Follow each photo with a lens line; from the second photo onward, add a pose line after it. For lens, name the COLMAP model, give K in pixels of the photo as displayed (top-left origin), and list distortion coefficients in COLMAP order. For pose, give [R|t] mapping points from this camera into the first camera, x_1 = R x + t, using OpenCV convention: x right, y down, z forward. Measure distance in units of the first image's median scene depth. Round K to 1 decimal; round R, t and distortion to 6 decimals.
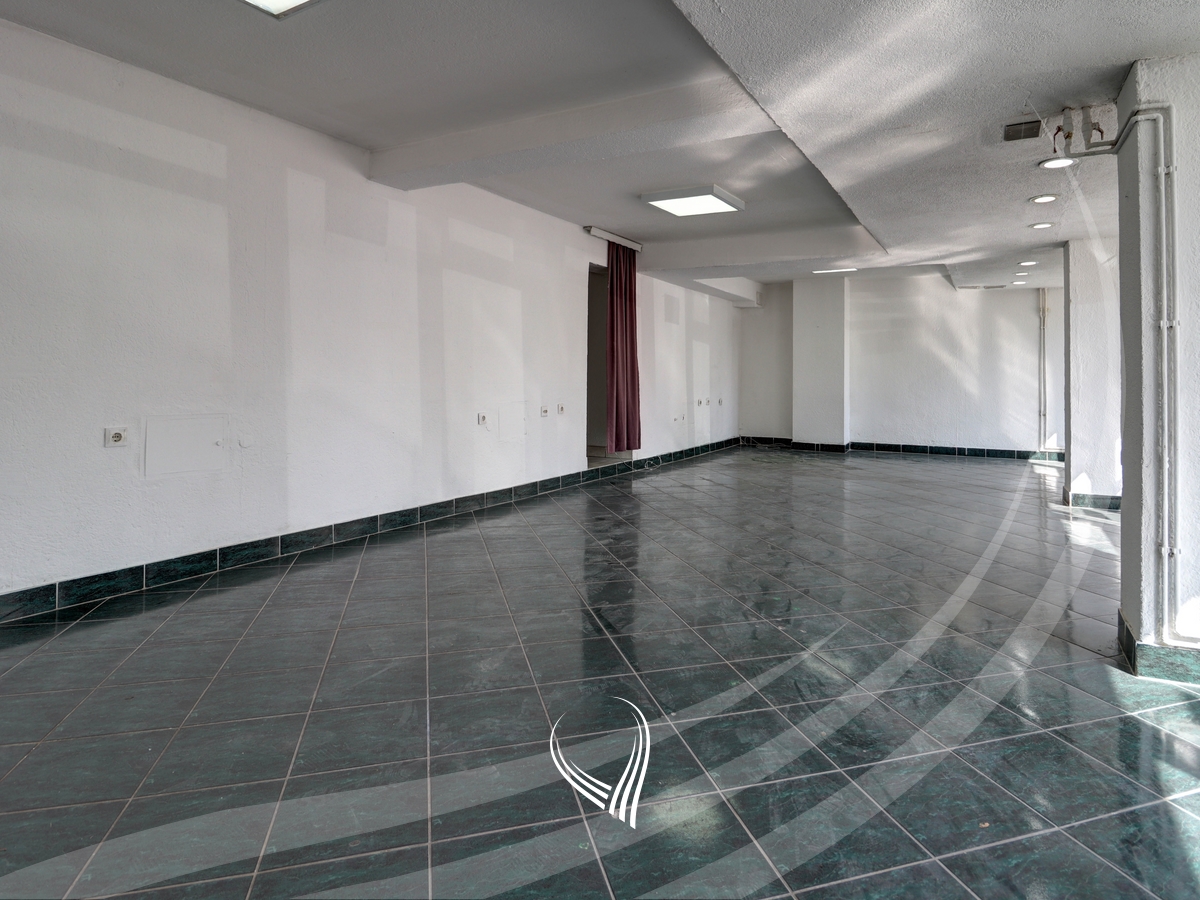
lens RADIAL K [[645.0, 0, 593.8], [0, 645.0, 418.7], [0, 0, 1]] dist [0.044480, -0.030781]
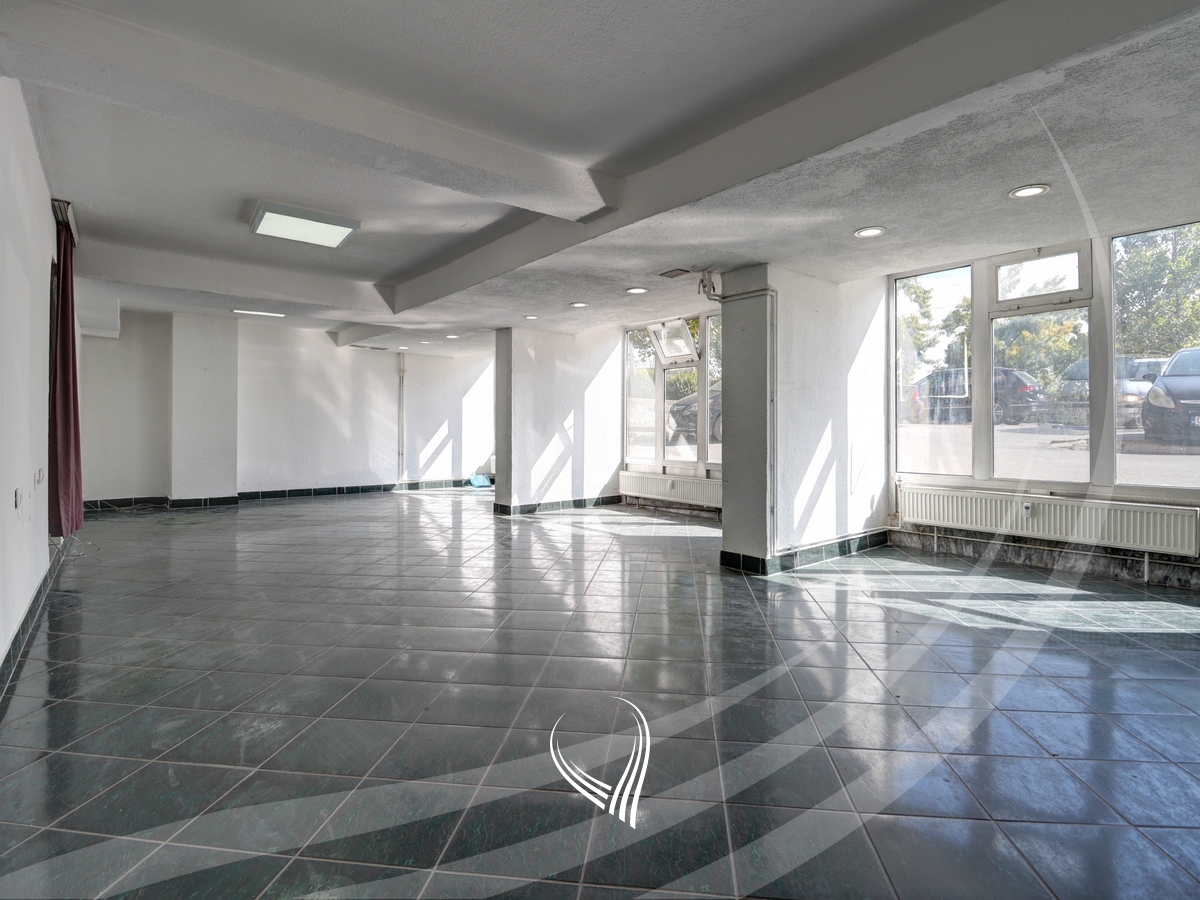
lens RADIAL K [[645.0, 0, 593.8], [0, 645.0, 418.7], [0, 0, 1]] dist [0.044480, -0.030781]
pose [[0.402714, 0.006253, 0.915305, -0.272871], [0.059940, 0.997650, -0.033187, -0.008723], [-0.913361, 0.068229, 0.401393, 0.159270]]
